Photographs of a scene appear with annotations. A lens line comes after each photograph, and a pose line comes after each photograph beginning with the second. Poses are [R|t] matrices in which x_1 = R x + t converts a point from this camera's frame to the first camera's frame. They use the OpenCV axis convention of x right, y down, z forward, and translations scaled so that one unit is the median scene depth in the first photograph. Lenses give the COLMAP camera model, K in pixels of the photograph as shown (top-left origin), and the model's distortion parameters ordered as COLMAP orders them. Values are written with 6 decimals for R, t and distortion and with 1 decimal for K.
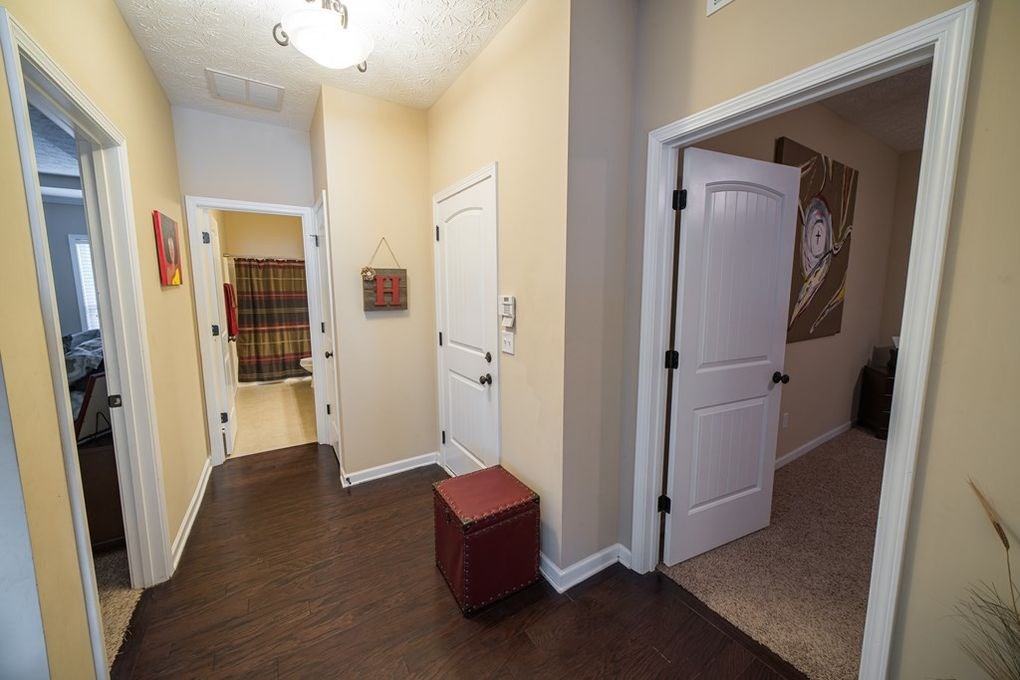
lens RADIAL K [[385.0, 0, 513.2], [0, 385.0, 336.8], [0, 0, 1]] dist [-0.001878, 0.000323]
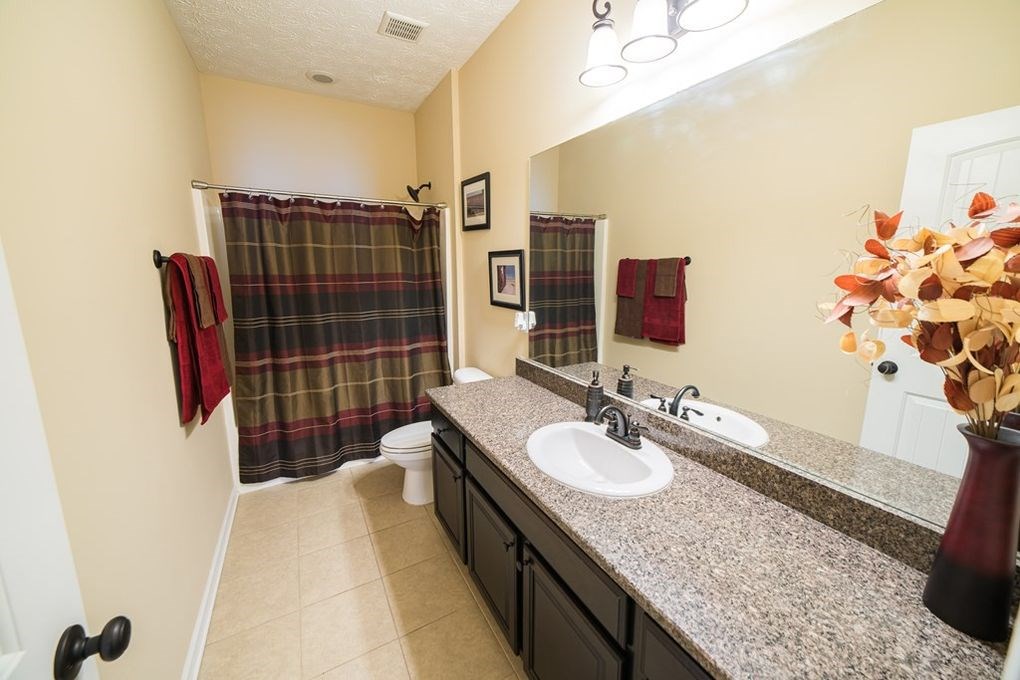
lens RADIAL K [[385.0, 0, 509.6], [0, 385.0, 333.5], [0, 0, 1]] dist [-0.001878, 0.000323]
pose [[0.999435, 0.013020, -0.030996, -0.388999], [-0.011094, 0.998046, 0.061492, -0.081705], [0.031736, -0.061113, 0.997626, 0.571817]]
